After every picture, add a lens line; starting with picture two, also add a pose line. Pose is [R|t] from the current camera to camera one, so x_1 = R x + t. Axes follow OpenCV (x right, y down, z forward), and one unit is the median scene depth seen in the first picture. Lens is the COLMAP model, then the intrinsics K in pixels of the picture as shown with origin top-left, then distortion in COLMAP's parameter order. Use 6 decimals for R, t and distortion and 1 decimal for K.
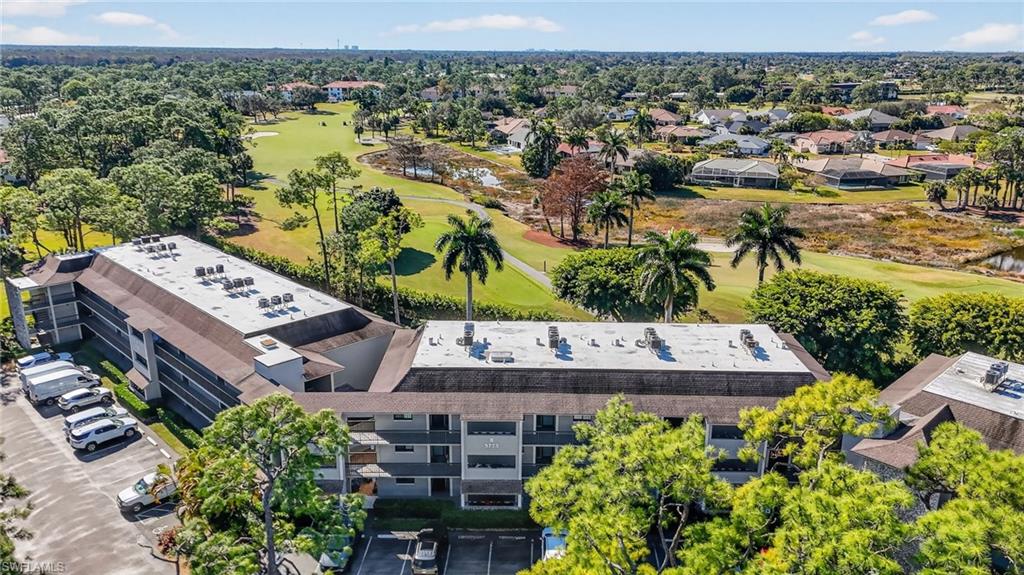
lens RADIAL K [[748.7, 0, 512.0], [0, 748.7, 287.5], [0, 0, 1]] dist [0.130878, -0.191606]
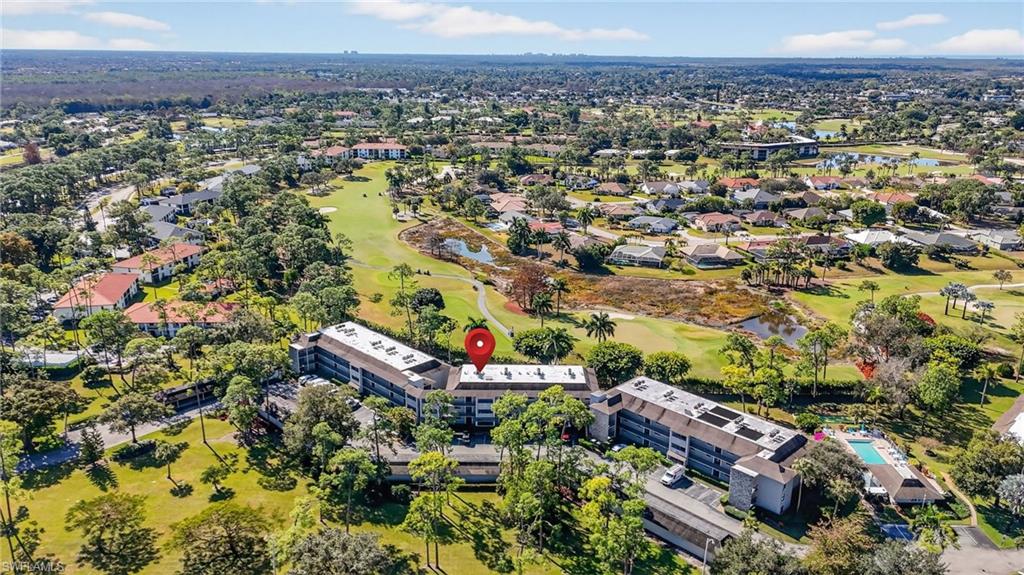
lens RADIAL K [[748.7, 0, 512.0], [0, 748.7, 287.5], [0, 0, 1]] dist [0.130878, -0.191606]
pose [[0.999997, -0.001758, 0.001693, 0.066014], [0.001763, 0.999994, -0.002903, -0.232323], [-0.001688, 0.002906, 0.999994, -1.780139]]
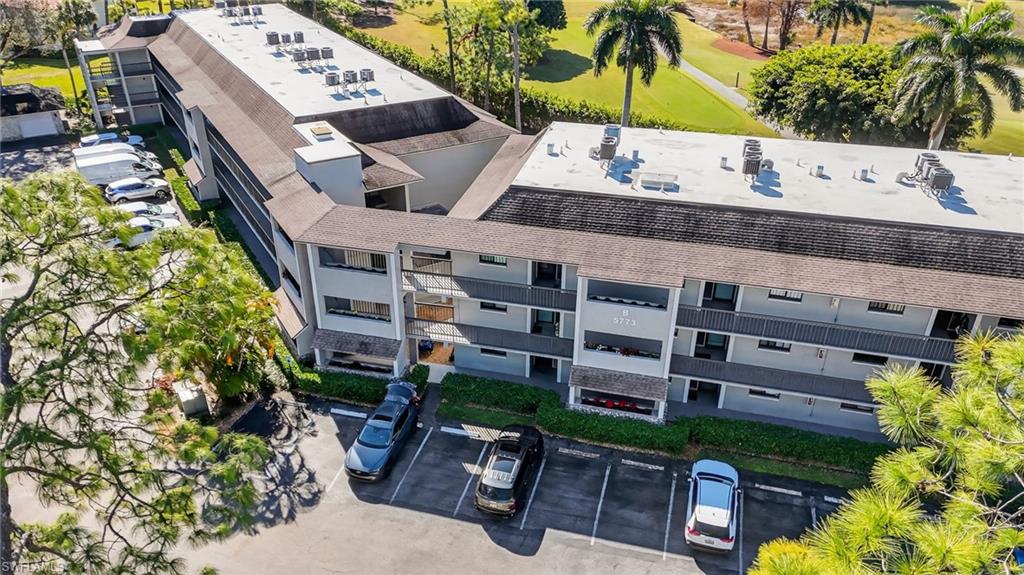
lens RADIAL K [[748.7, 0, 512.0], [0, 748.7, 287.5], [0, 0, 1]] dist [0.130878, -0.191606]
pose [[0.972733, 0.116914, -0.200305, 0.002643], [-0.072808, 0.973922, 0.214886, 0.045831], [0.220205, -0.194443, 0.955878, 0.317744]]
